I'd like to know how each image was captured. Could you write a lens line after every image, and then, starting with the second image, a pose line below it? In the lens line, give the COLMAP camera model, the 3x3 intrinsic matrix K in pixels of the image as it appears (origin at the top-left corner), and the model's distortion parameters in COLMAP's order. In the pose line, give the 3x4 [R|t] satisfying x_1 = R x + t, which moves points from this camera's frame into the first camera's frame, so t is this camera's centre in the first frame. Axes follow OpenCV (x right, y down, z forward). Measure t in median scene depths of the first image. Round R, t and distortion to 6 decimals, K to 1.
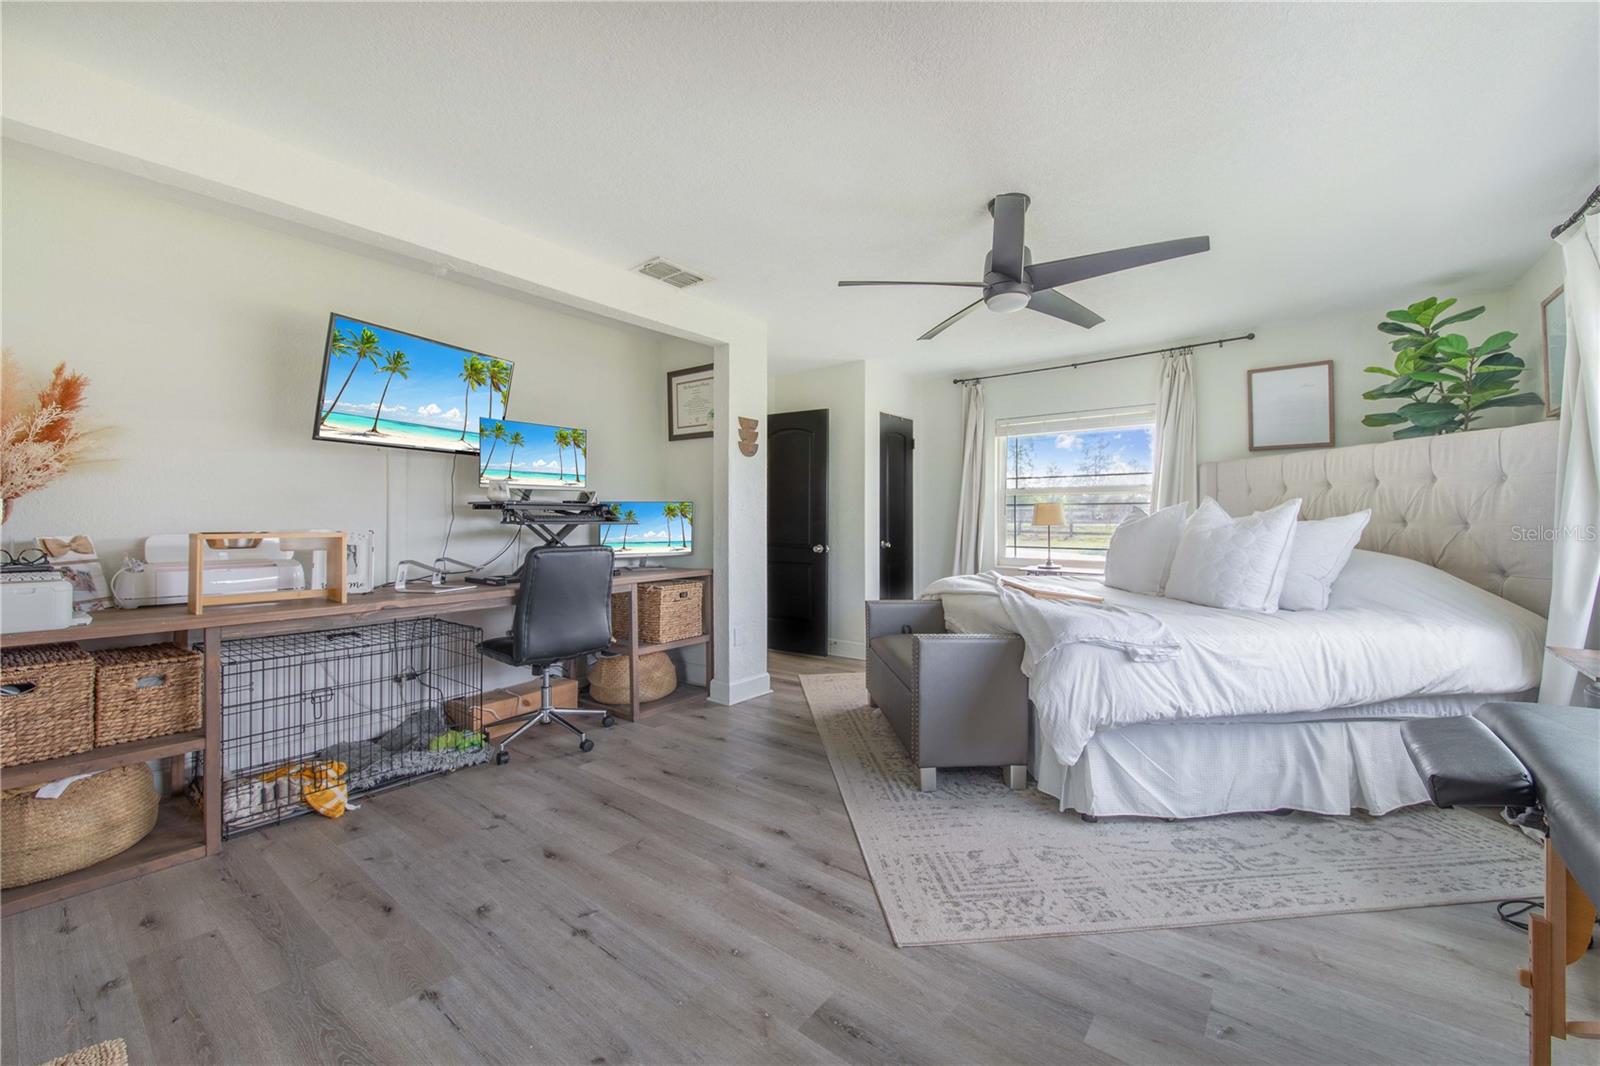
lens RADIAL K [[627.2, 0, 796.9], [0, 627.2, 522.8], [0, 0, 1]] dist [0.010193, -0.000404]
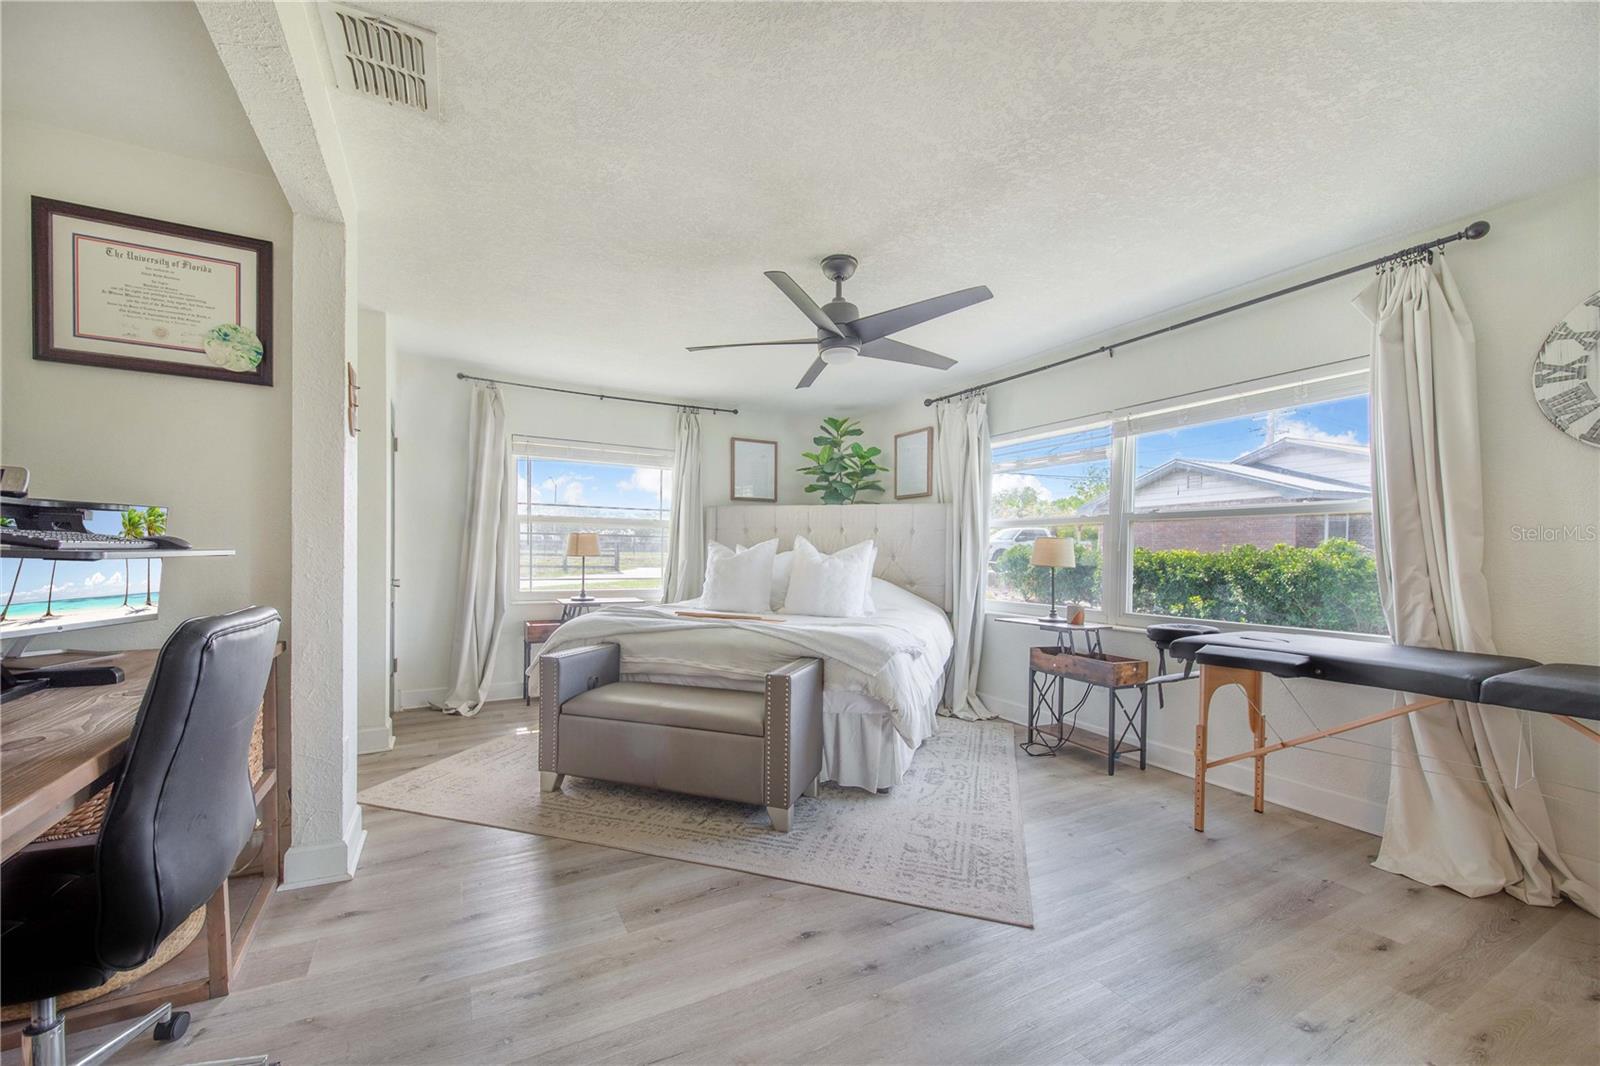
lens RADIAL K [[627.2, 0, 783.9], [0, 627.2, 566.3], [0, 0, 1]] dist [0.010193, -0.000404]
pose [[0.397574, -0.014736, 0.917452, -0.491558], [-0.011545, 0.999712, 0.021060, -0.005519], [-0.917498, -0.018965, 0.397289, 0.441469]]
